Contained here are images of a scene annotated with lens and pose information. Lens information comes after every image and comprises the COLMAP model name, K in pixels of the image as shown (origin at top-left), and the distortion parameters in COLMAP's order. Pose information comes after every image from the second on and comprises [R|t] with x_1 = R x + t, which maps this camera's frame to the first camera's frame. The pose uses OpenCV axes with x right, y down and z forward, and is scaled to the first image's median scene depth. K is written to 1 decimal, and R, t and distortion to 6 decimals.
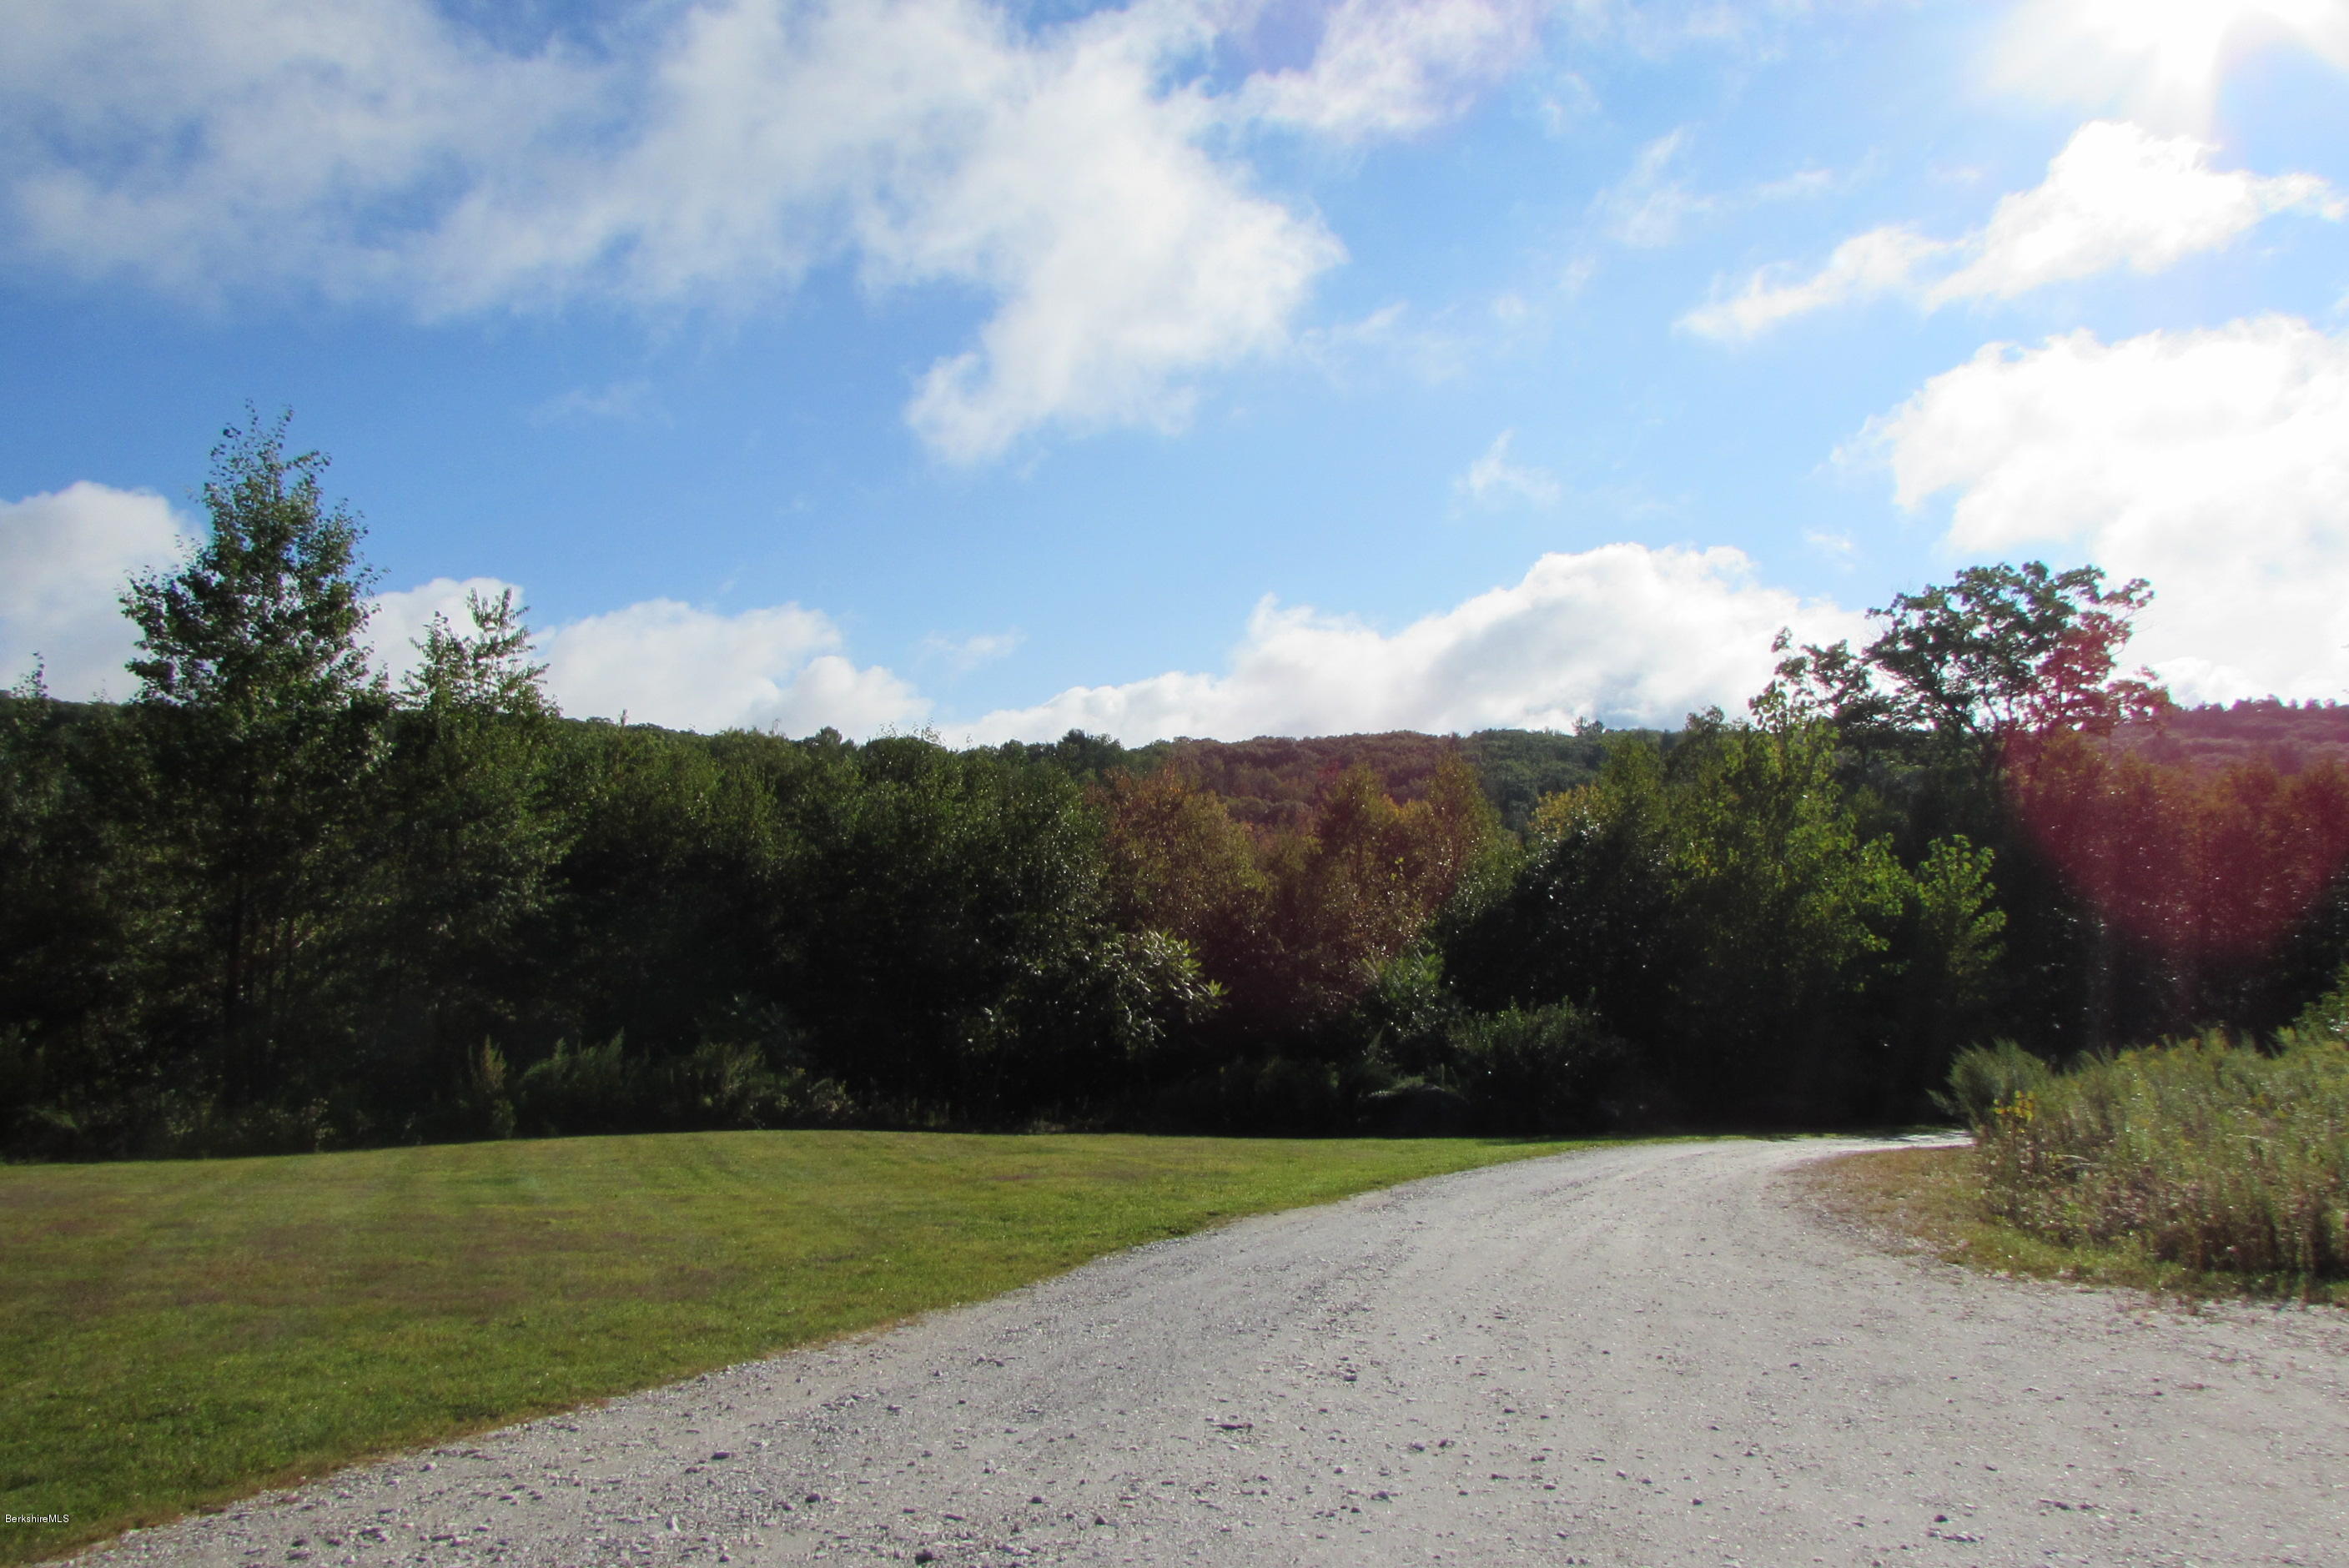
lens RADIAL K [[1701.3, 0, 1181.9], [0, 1701.3, 794.9], [0, 0, 1]] dist [-0.030502, 0.026291]
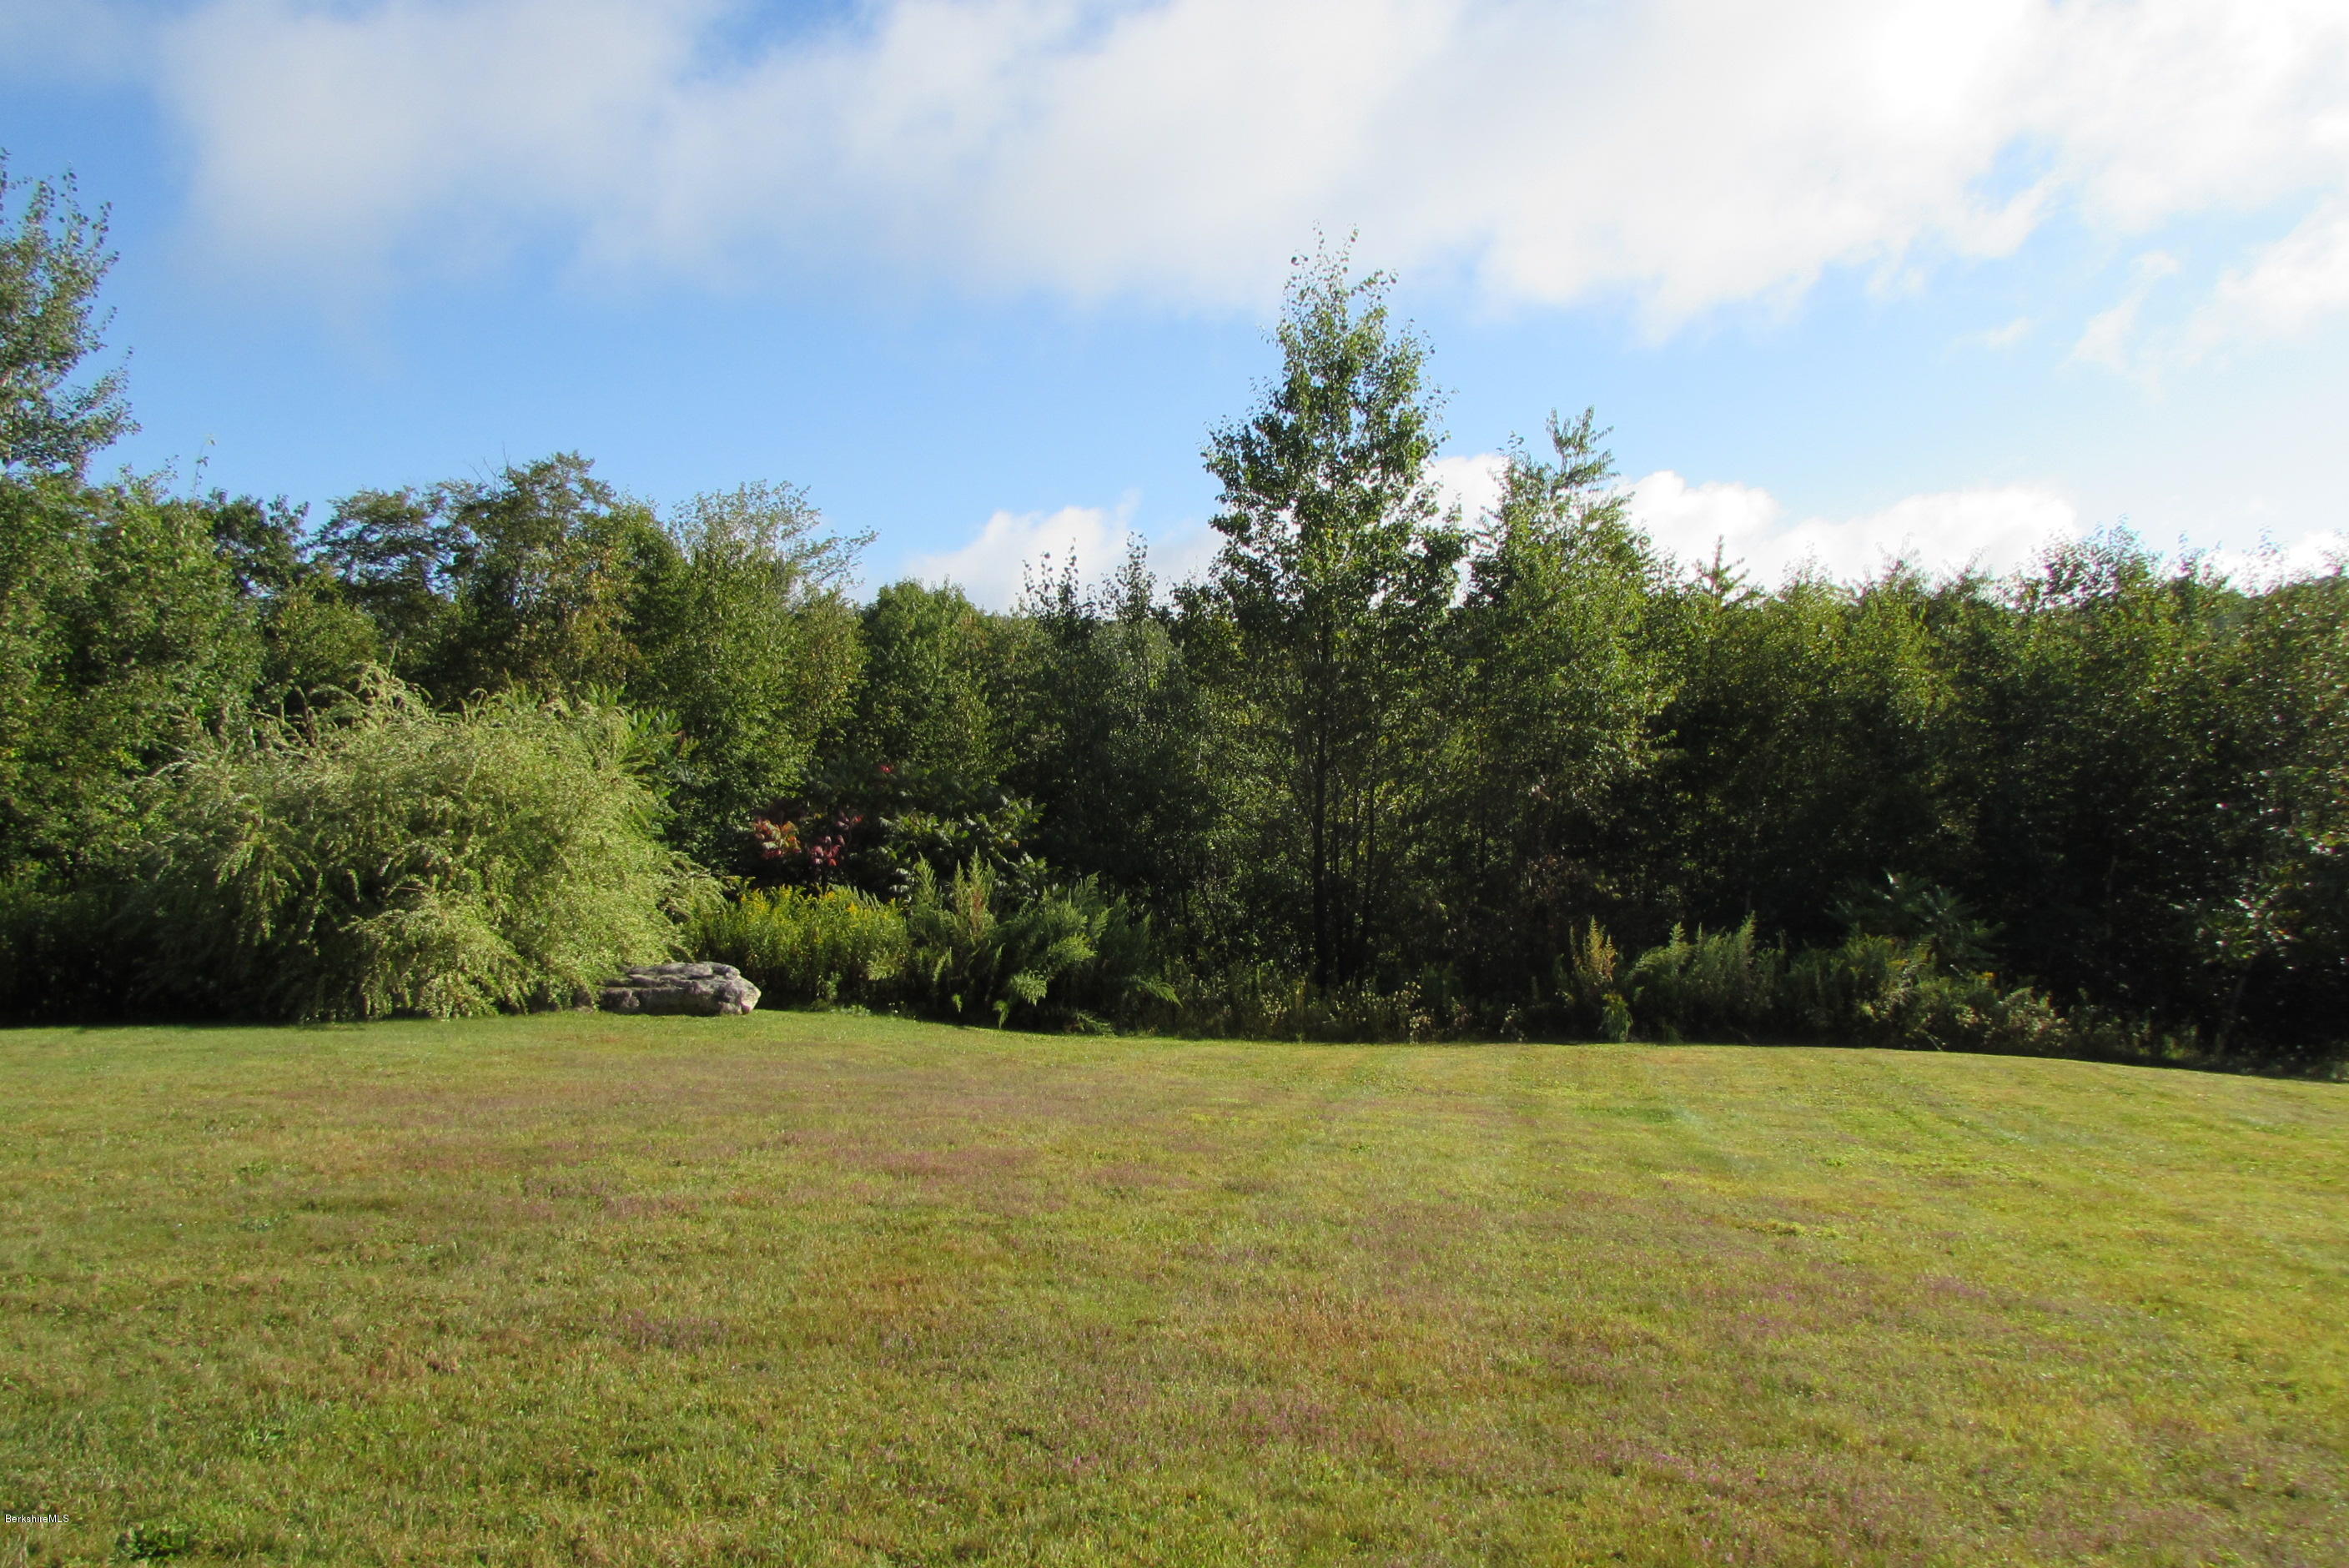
lens RADIAL K [[1701.3, 0, 1181.9], [0, 1701.3, 794.9], [0, 0, 1]] dist [-0.030502, 0.026291]
pose [[0.830689, -0.005624, -0.556708, -0.099860], [0.042942, 0.997617, 0.053998, 0.025362], [0.555078, -0.068761, 0.828951, 0.177156]]
